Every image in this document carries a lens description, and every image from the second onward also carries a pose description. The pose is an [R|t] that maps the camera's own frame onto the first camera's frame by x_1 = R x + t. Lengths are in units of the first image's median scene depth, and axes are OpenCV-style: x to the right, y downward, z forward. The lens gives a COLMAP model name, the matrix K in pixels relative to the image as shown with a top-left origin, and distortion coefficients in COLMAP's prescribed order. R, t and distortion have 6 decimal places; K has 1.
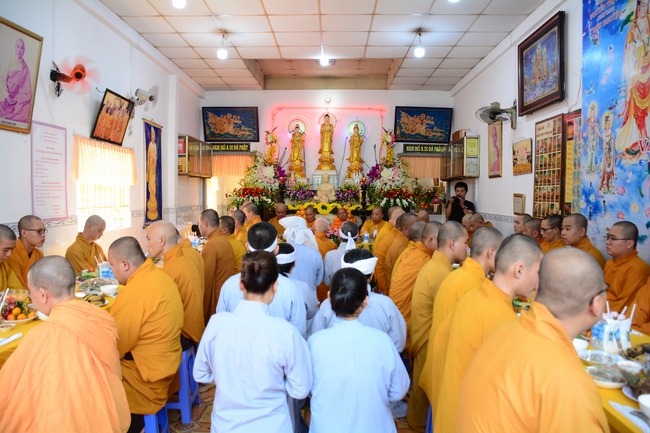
lens RADIAL K [[499.6, 0, 325.0], [0, 499.6, 216.5], [0, 0, 1]] dist [-0.144284, 0.083696]
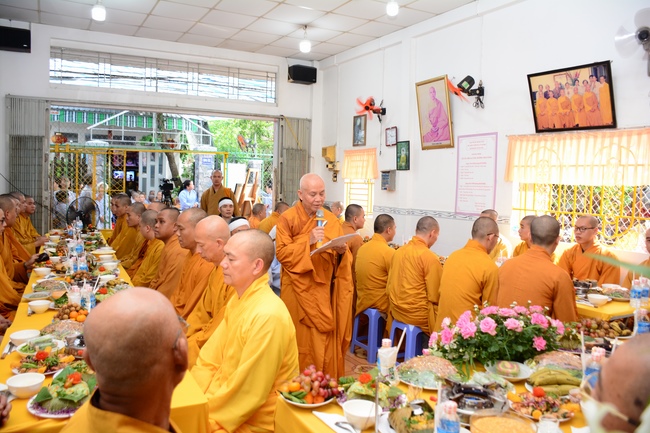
lens RADIAL K [[499.6, 0, 325.0], [0, 499.6, 216.5], [0, 0, 1]] dist [-0.144284, 0.083696]
pose [[-0.866469, 0.011896, -0.499089, 0.189080], [-0.046803, 0.993377, 0.104933, -0.052435], [0.497032, 0.114280, -0.860174, 0.988024]]
